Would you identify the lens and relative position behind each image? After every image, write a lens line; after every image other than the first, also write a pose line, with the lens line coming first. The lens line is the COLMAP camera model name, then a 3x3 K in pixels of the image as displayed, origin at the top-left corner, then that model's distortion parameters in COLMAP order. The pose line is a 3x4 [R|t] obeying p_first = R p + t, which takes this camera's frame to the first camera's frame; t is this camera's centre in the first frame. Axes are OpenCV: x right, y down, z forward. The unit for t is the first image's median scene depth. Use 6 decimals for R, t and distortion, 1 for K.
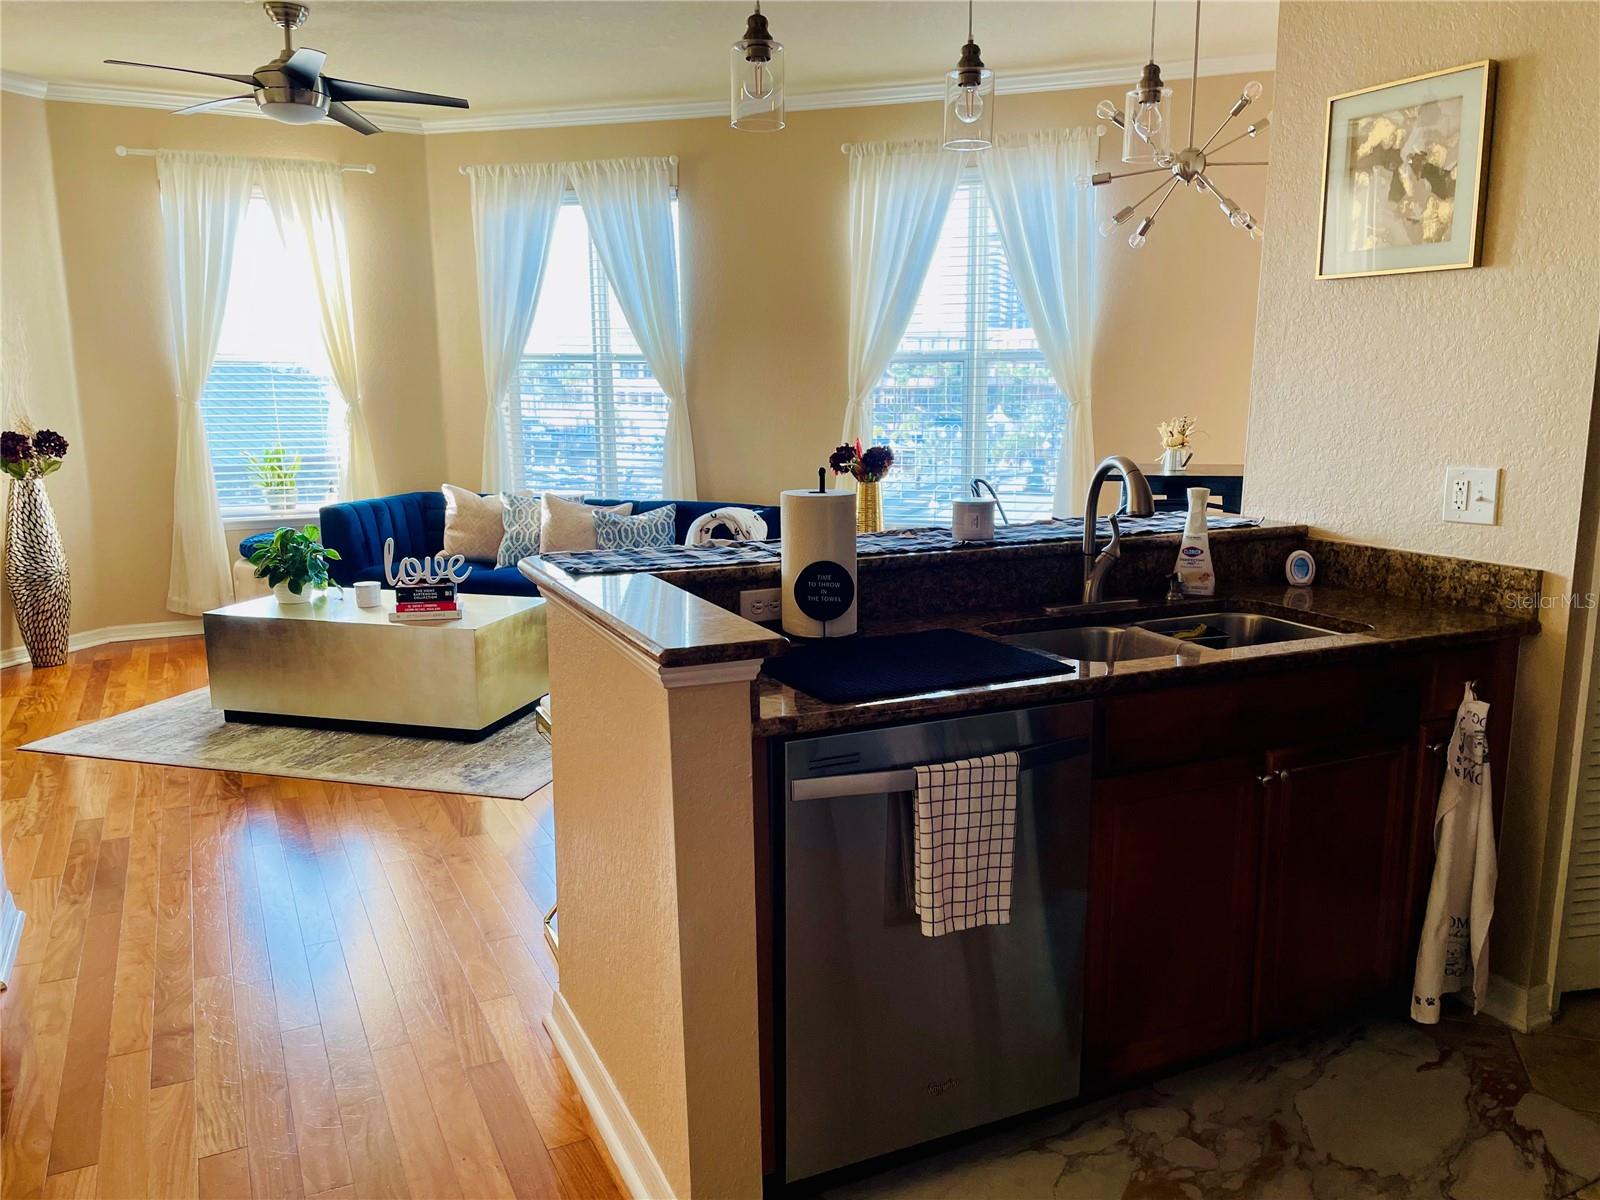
lens RADIAL K [[1218.7, 0, 799.9], [0, 1218.7, 611.9], [0, 0, 1]] dist [0.087218, -0.108142]
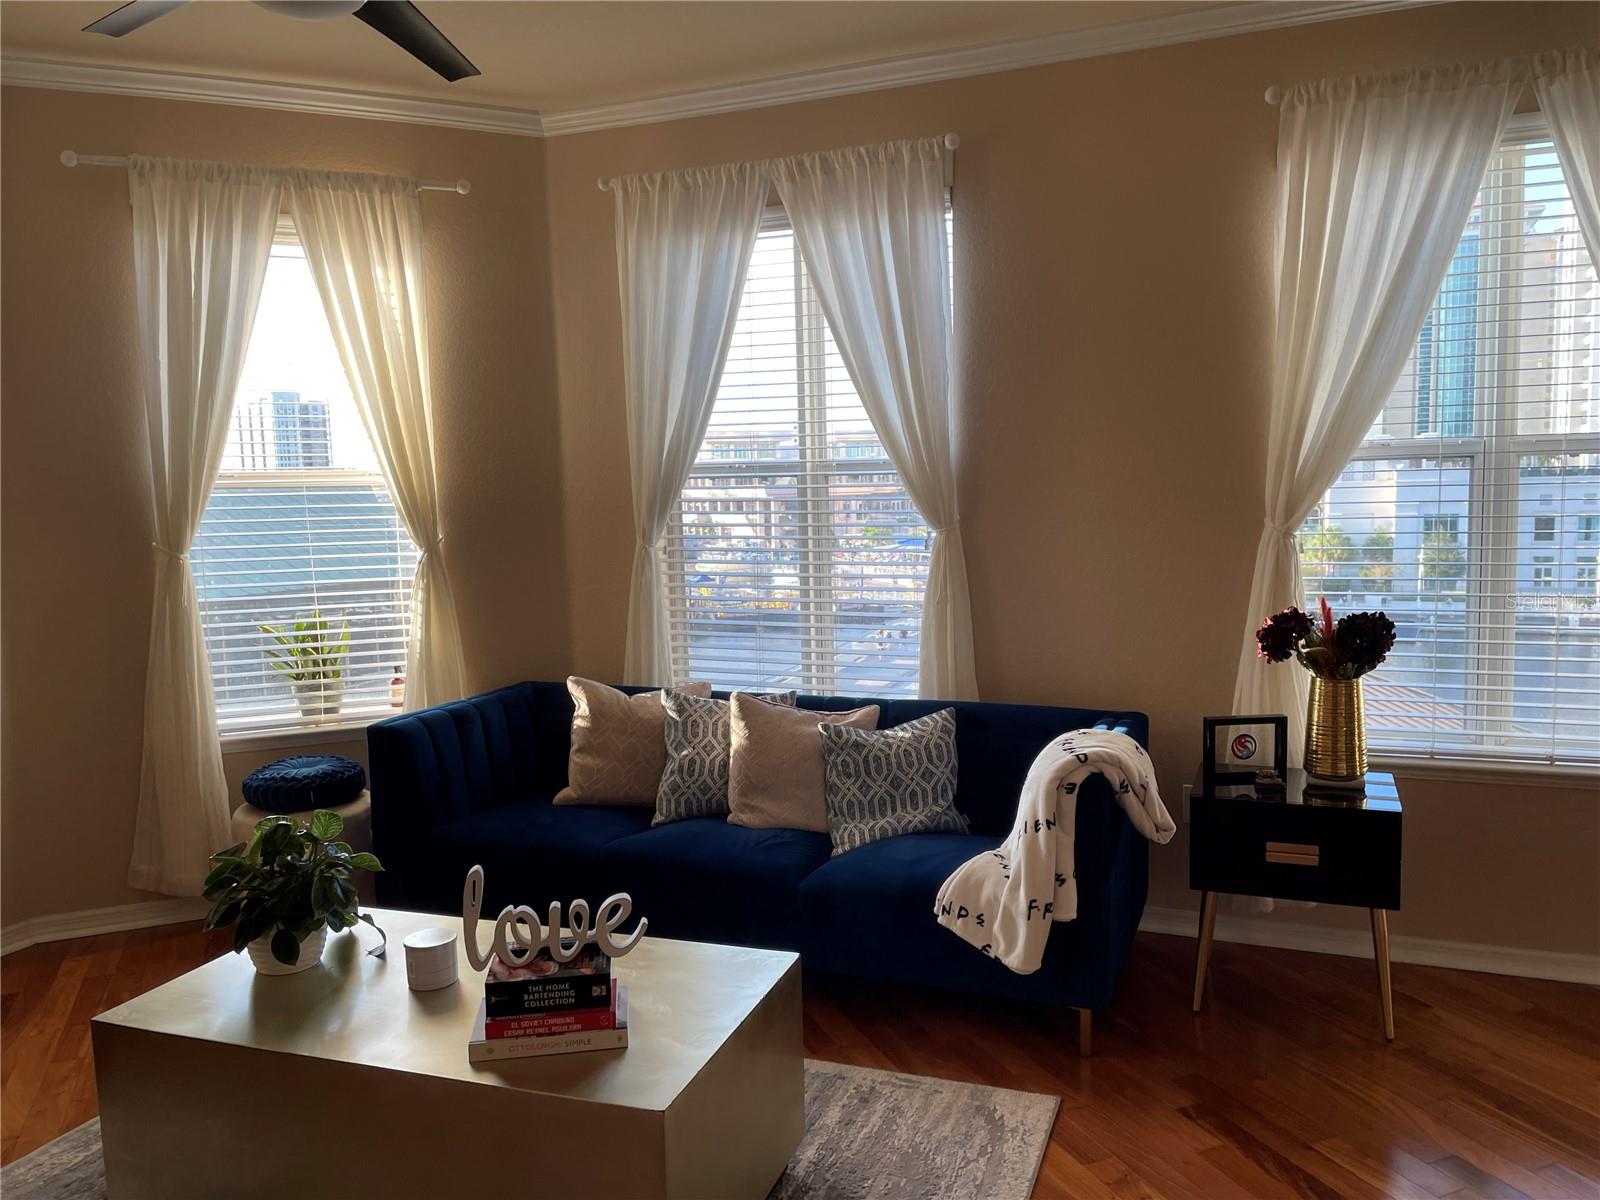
lens RADIAL K [[1218.7, 0, 802.6], [0, 1218.7, 608.0], [0, 0, 1]] dist [0.087218, -0.108142]
pose [[0.997441, -0.014278, -0.070049, -0.131340], [0.008164, 0.996193, -0.086798, -0.084911], [0.071022, 0.086004, 0.993760, 0.400538]]
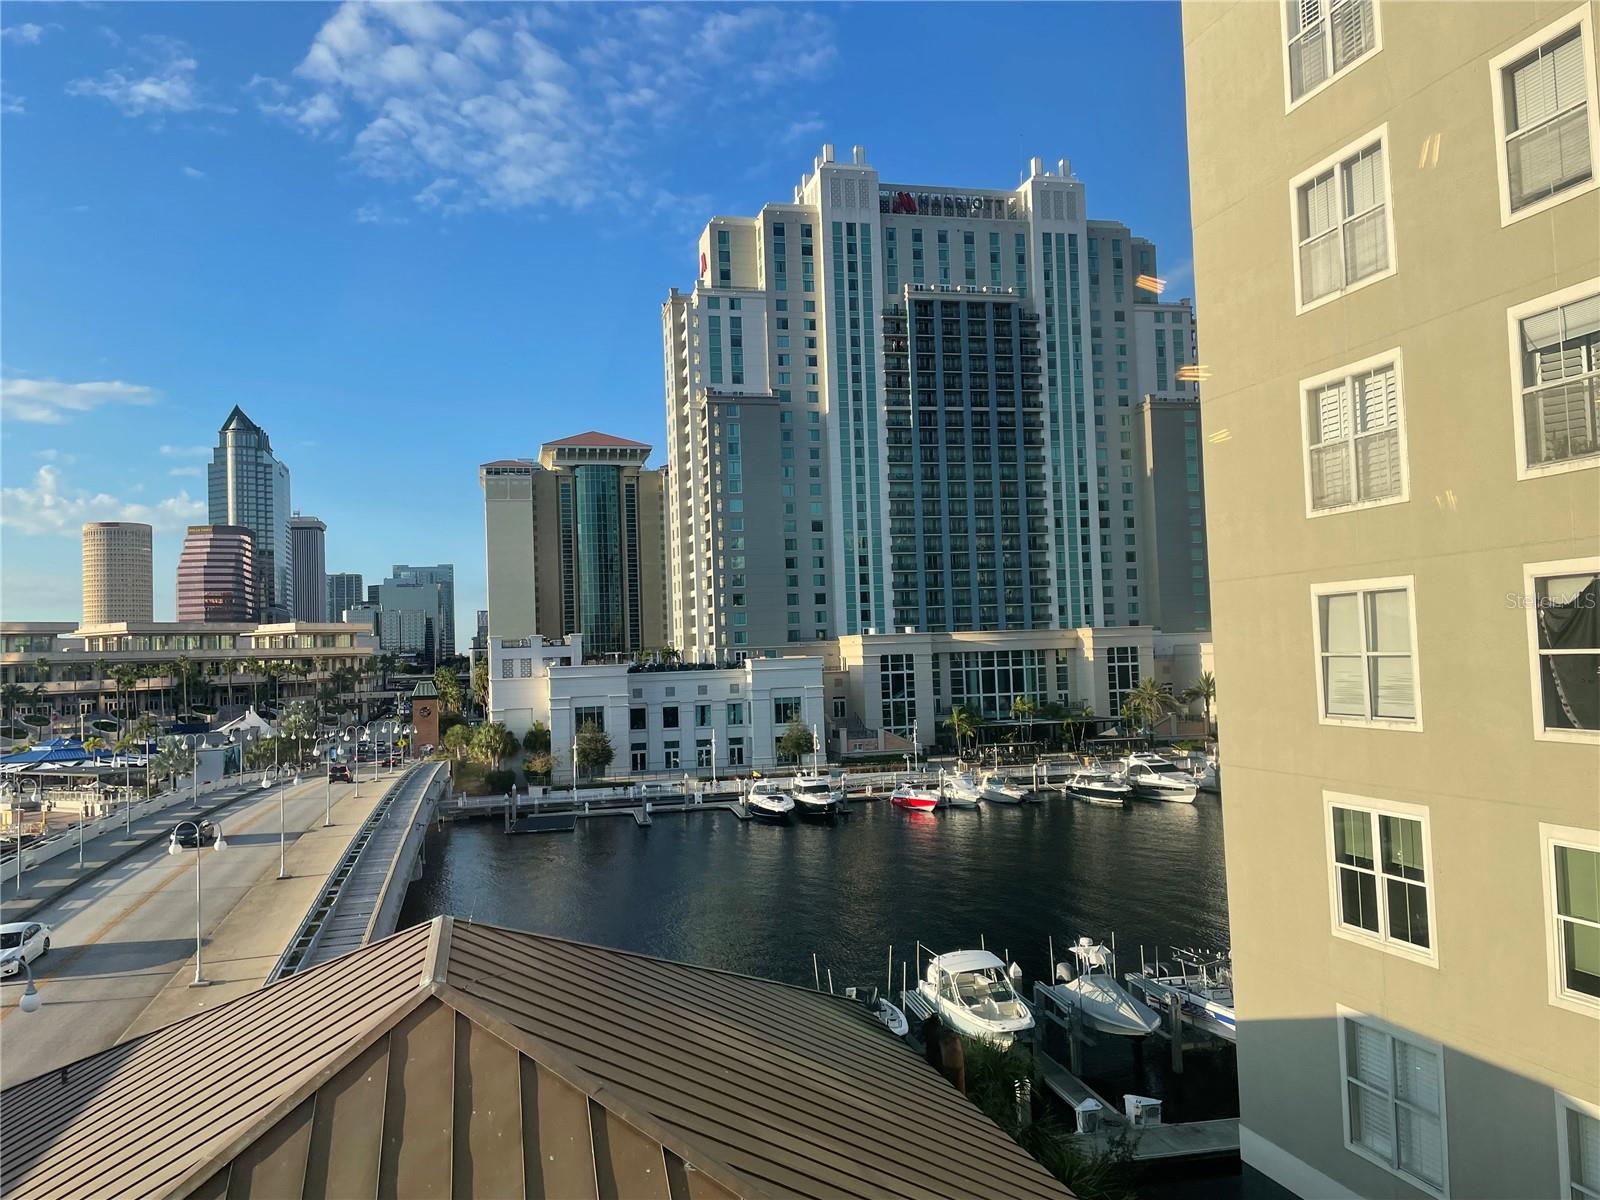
lens RADIAL K [[1218.7, 0, 794.7], [0, 1218.7, 602.8], [0, 0, 1]] dist [0.087218, -0.108142]
pose [[0.838576, -0.005428, 0.544758, 0.108716], [0.135424, 0.970640, -0.198793, -0.260296], [-0.527685, 0.240476, 0.814690, 1.006297]]
